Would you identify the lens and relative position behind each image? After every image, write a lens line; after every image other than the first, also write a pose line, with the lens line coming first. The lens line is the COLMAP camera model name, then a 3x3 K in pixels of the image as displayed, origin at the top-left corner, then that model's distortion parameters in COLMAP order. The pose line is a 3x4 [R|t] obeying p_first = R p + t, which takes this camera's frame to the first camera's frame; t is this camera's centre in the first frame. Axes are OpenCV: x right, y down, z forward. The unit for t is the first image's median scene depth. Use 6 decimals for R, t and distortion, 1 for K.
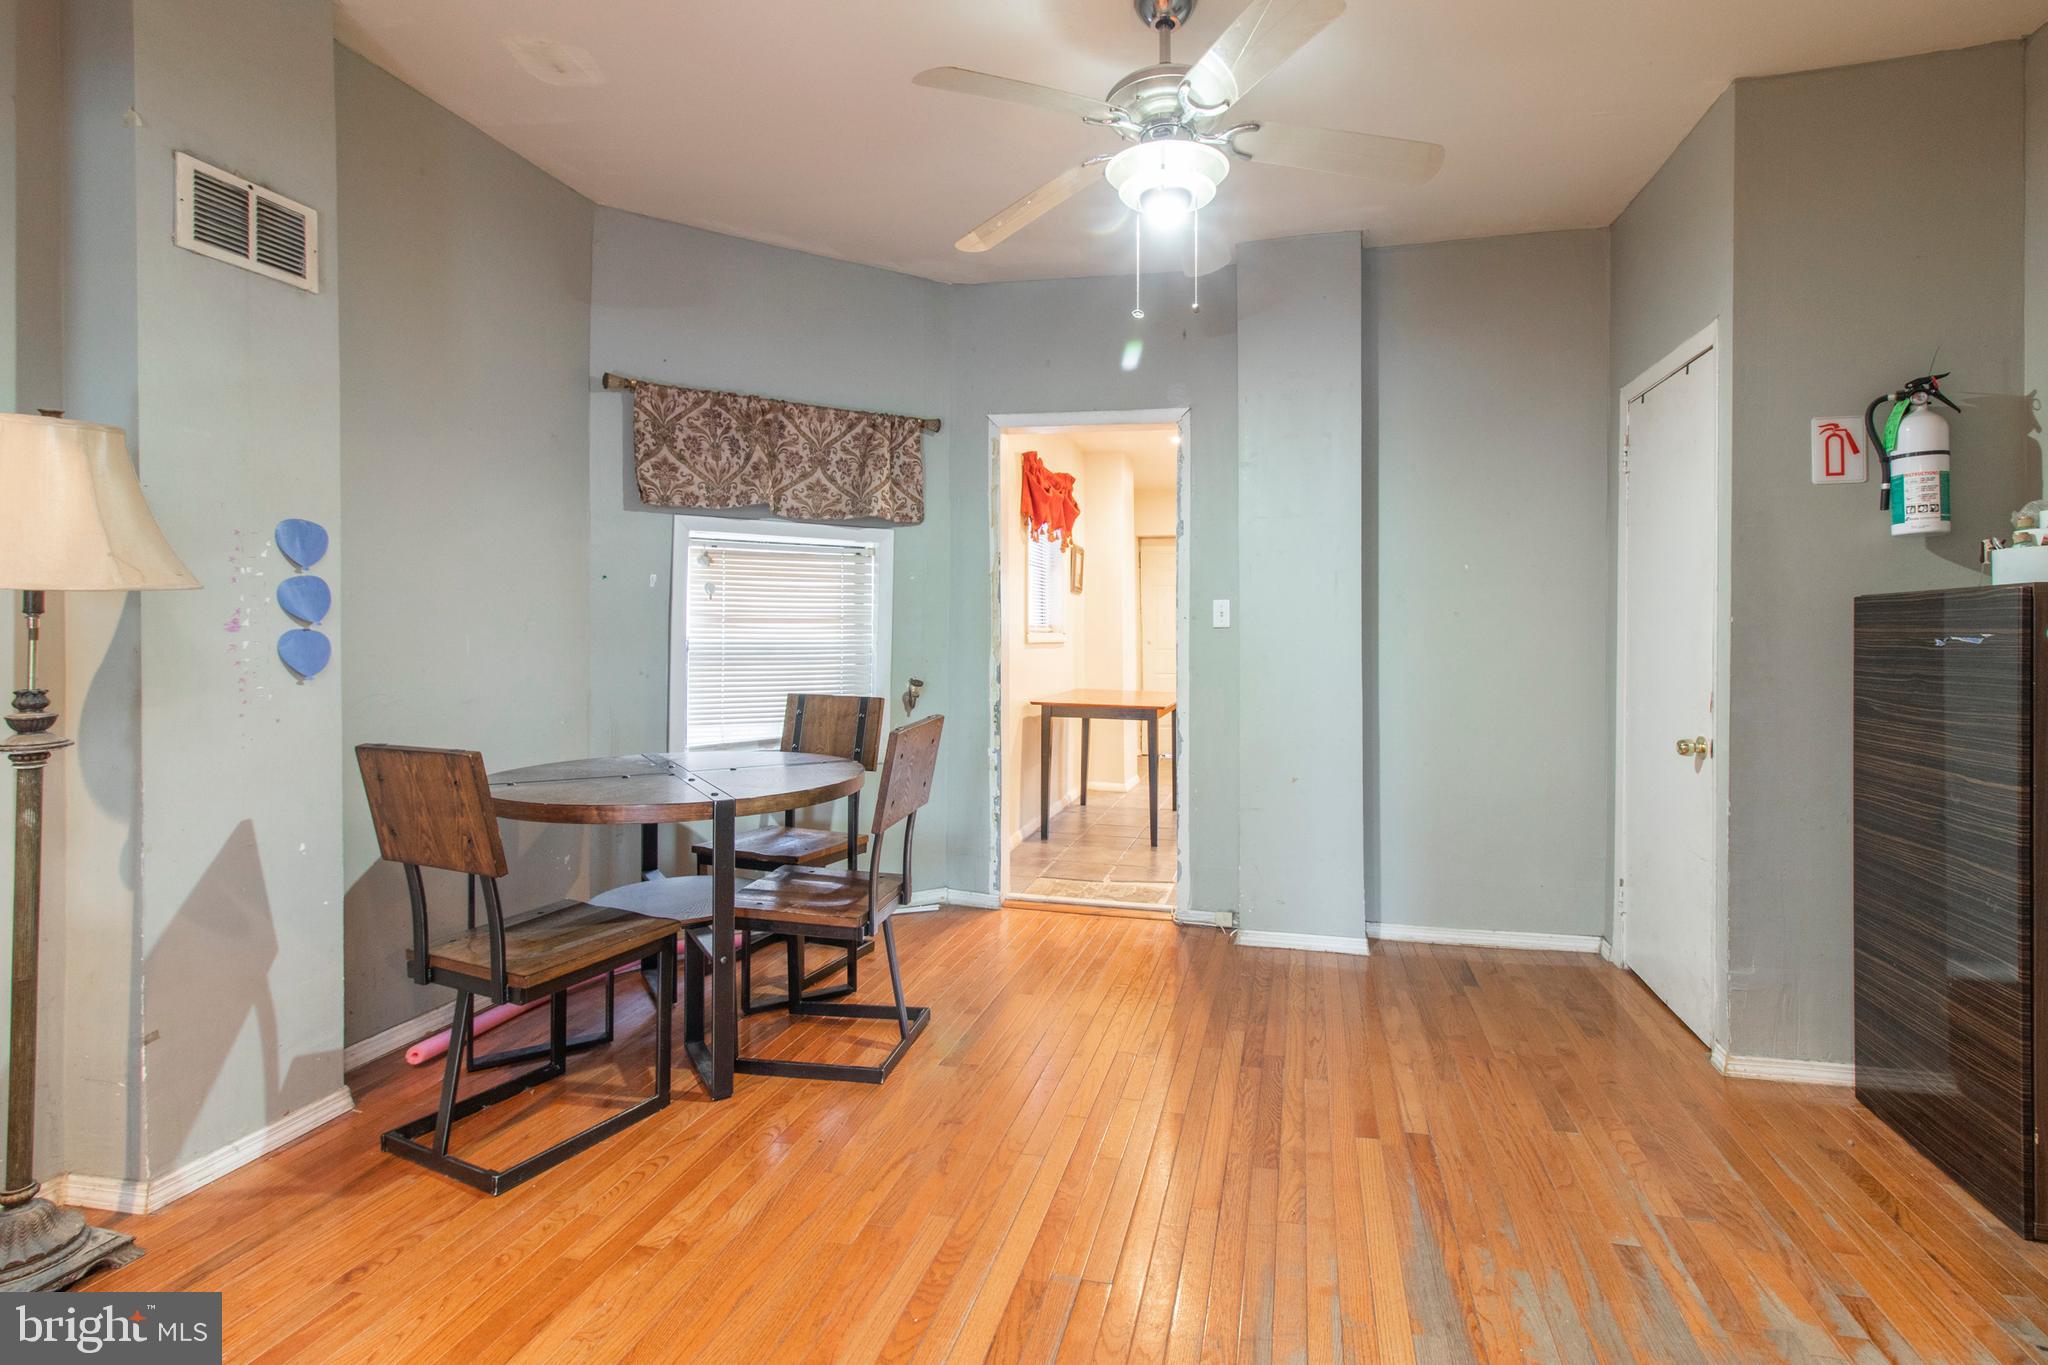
lens RADIAL K [[995.6, 0, 1068.9], [0, 995.6, 618.4], [0, 0, 1]] dist [0.001099, -0.000202]
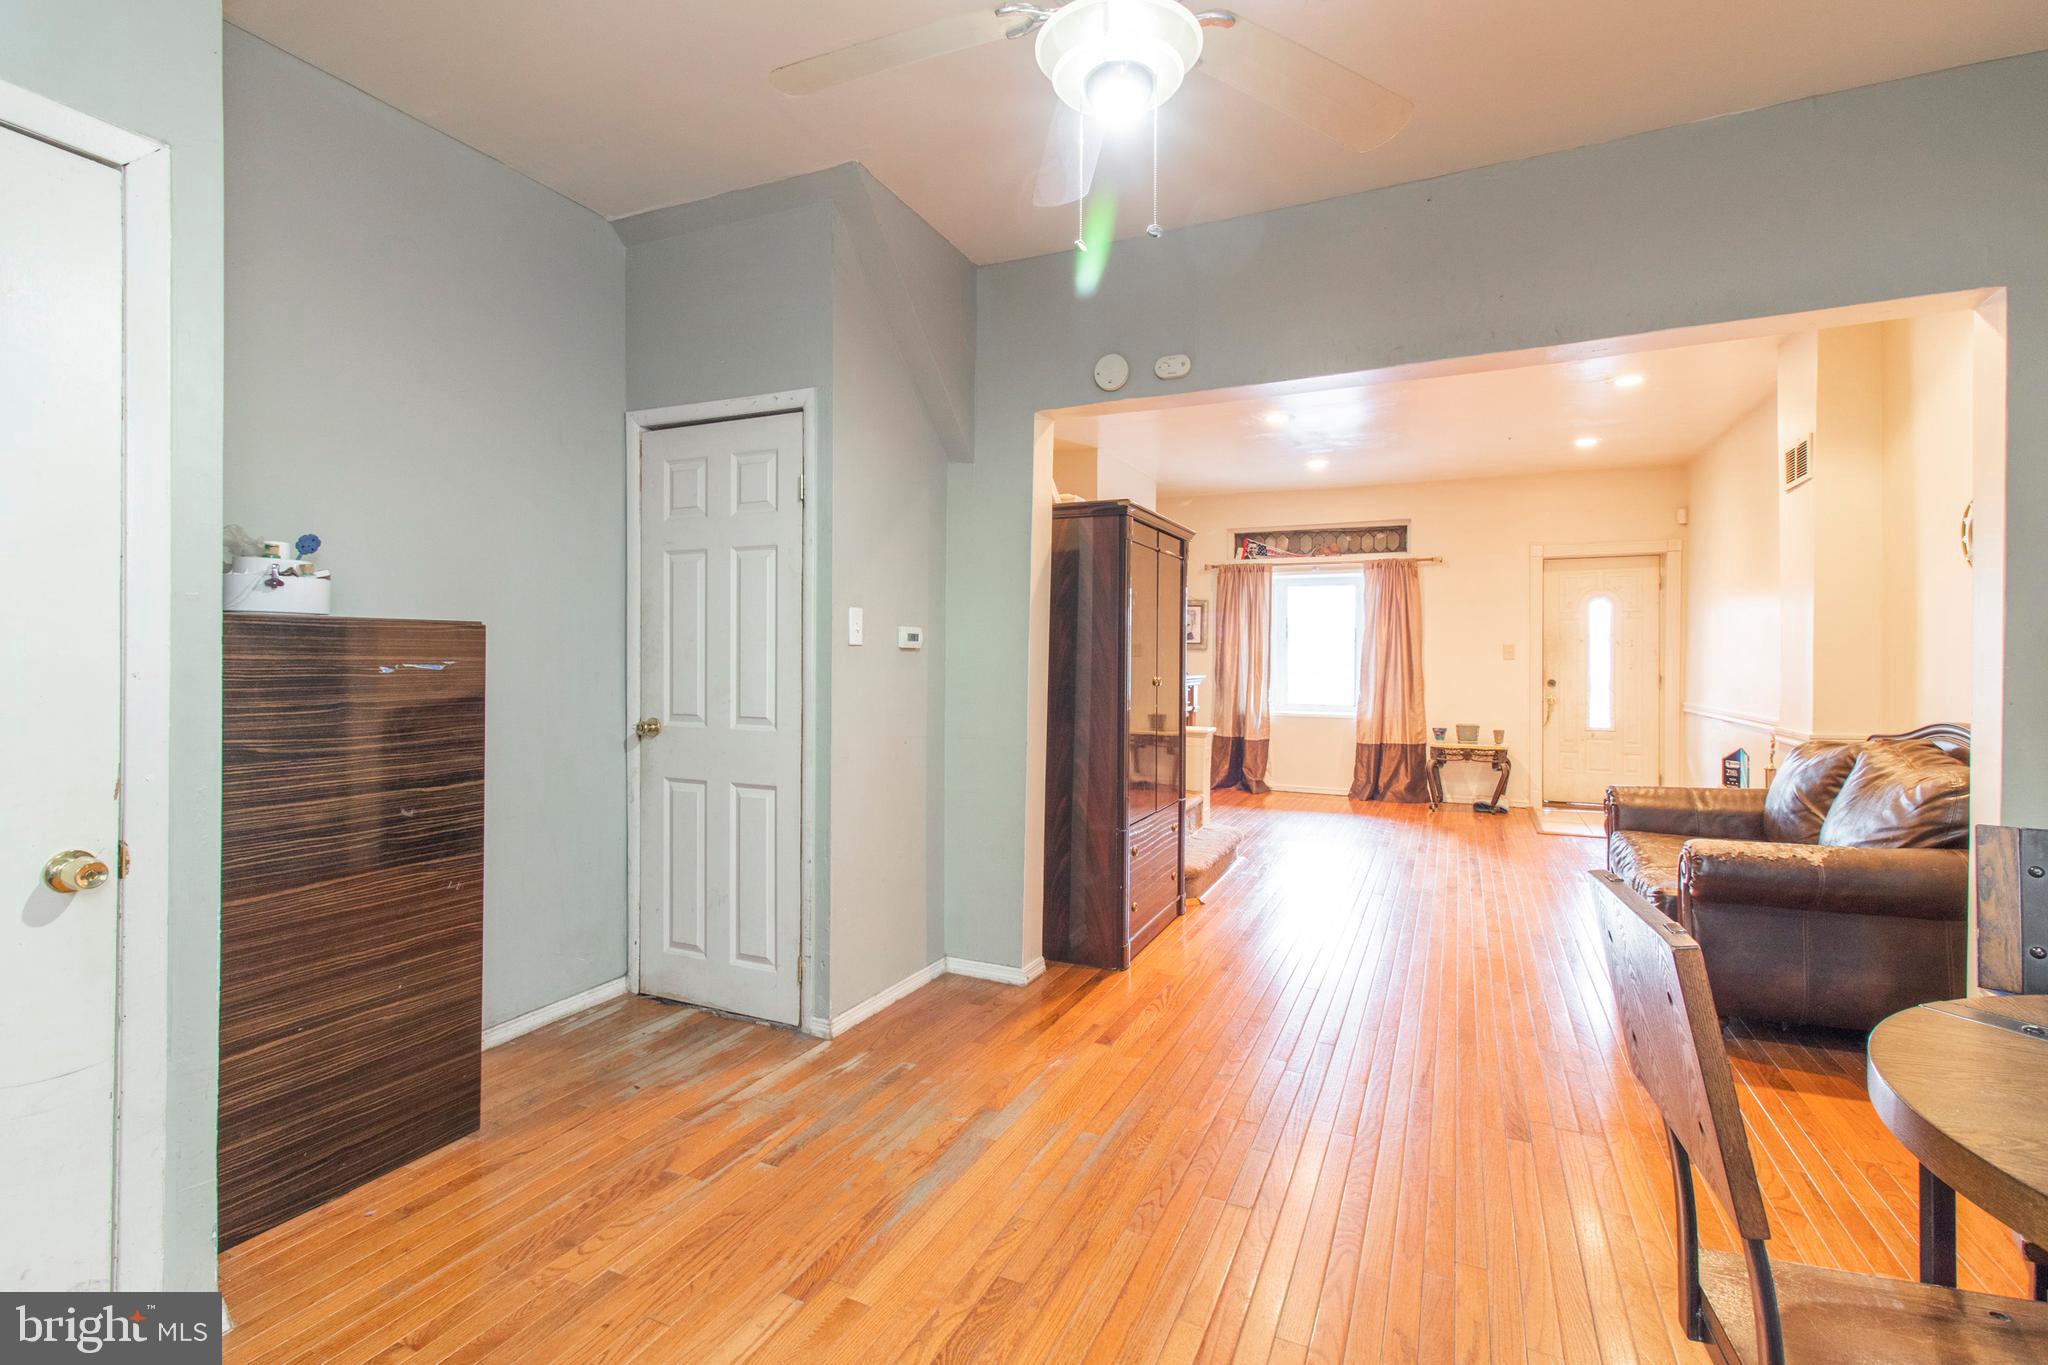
lens RADIAL K [[1009.4, 0, 989.8], [0, 1009.4, 673.4], [0, 0, 1]] dist [-0.001094, -0.000119]
pose [[-0.976214, -0.014230, 0.216341, 0.017262], [-0.013712, 0.999898, 0.003895, 0.008552], [-0.216375, 0.000836, -0.976310, 1.046981]]
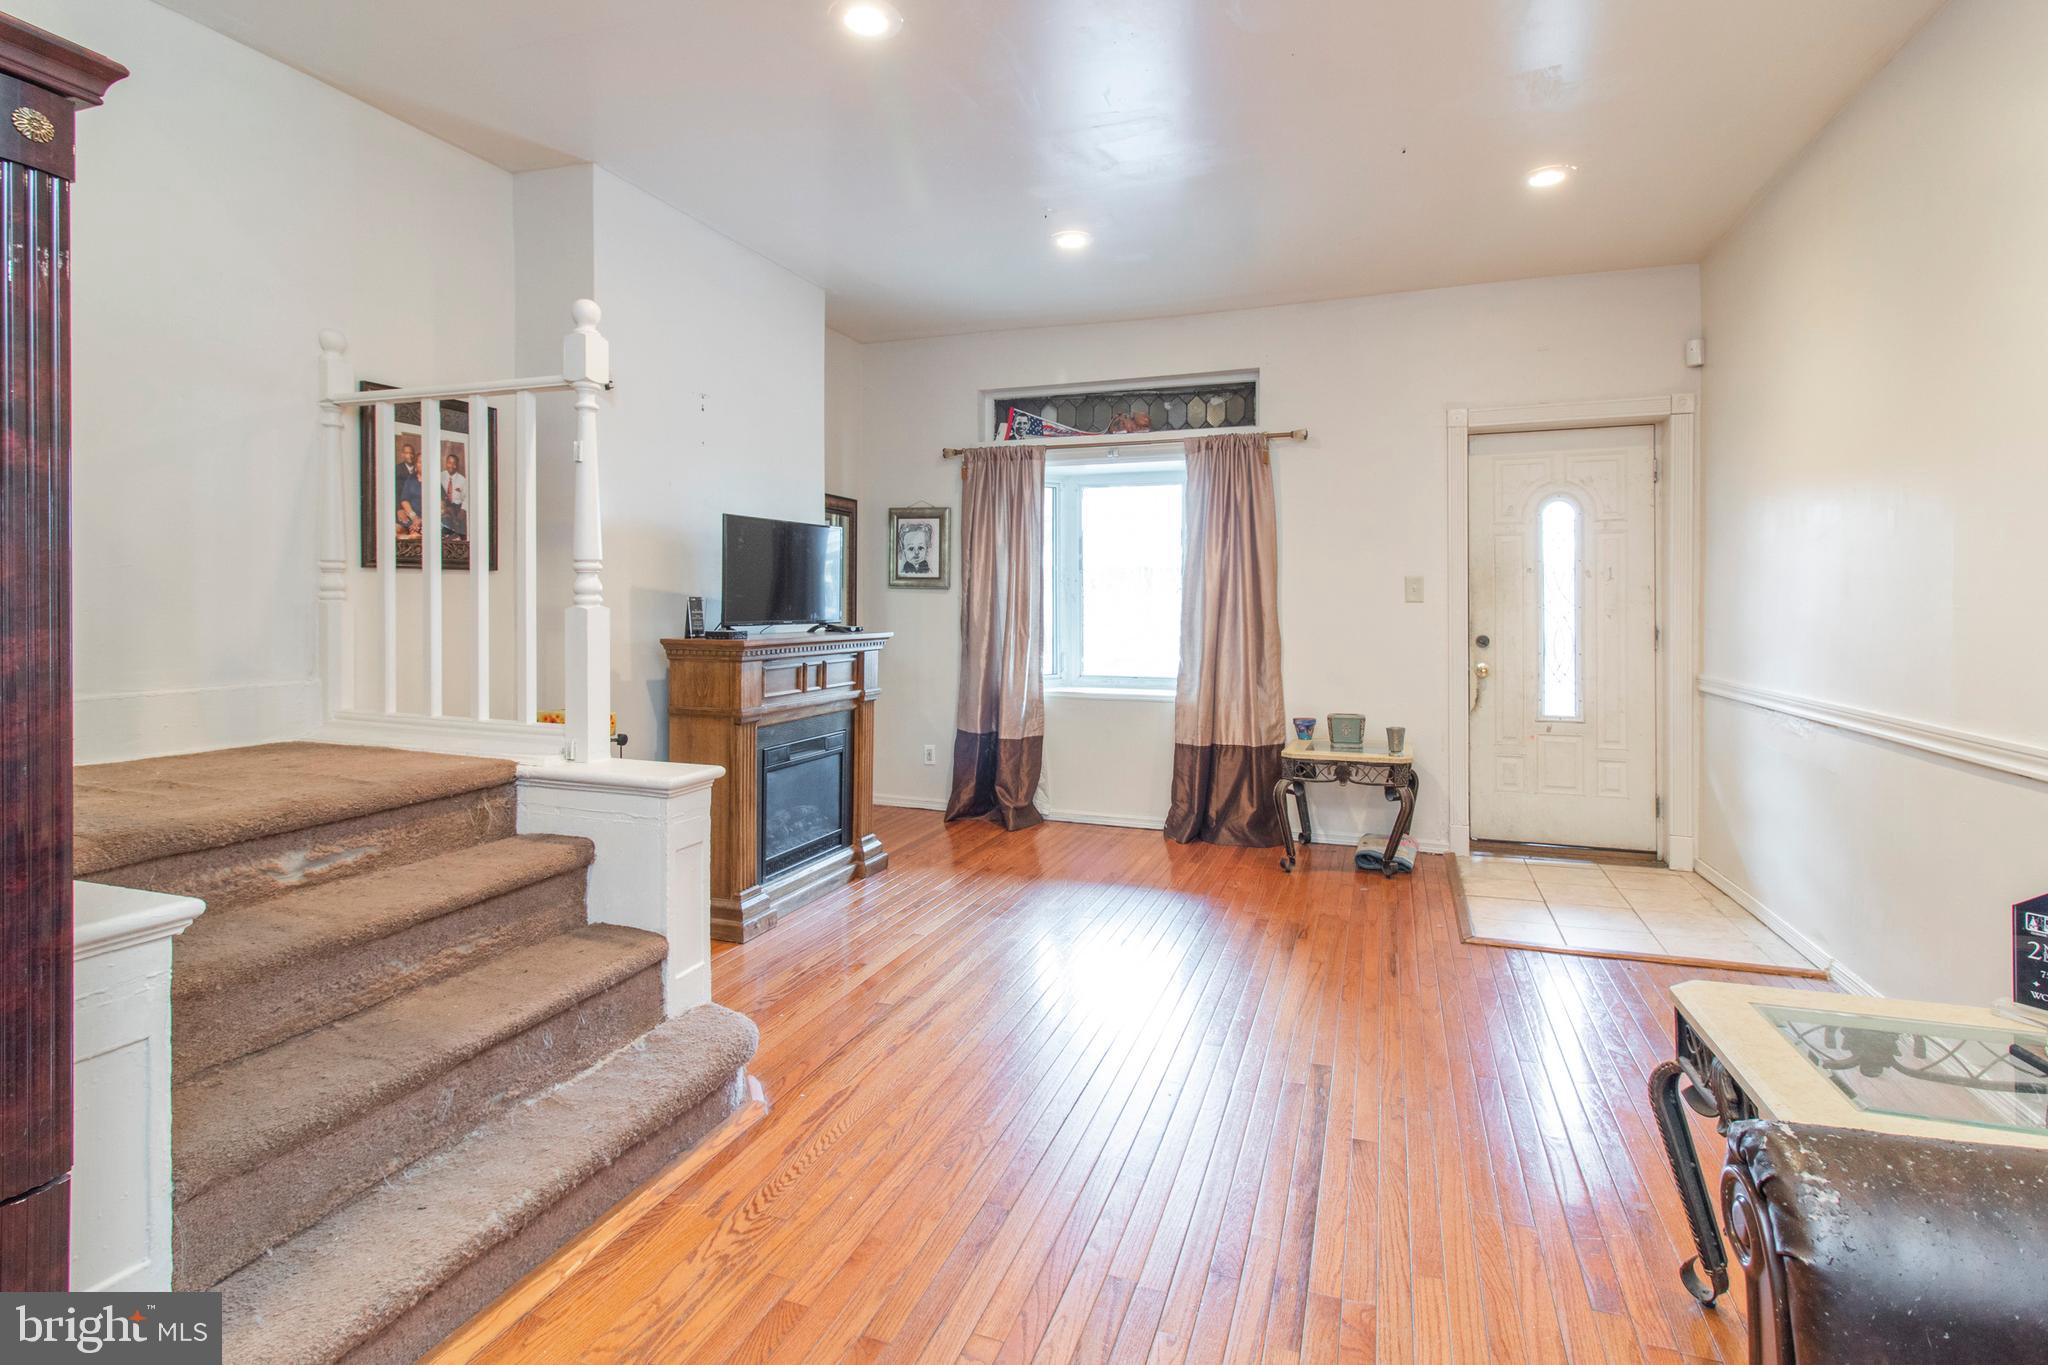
lens RADIAL K [[995.6, 0, 1068.9], [0, 995.6, 618.4], [0, 0, 1]] dist [0.001099, -0.000202]
pose [[-0.995404, -0.008254, 0.095410, -0.265072], [-0.008165, 0.999966, 0.001329, -0.004875], [-0.095418, 0.000544, -0.995437, 0.062288]]
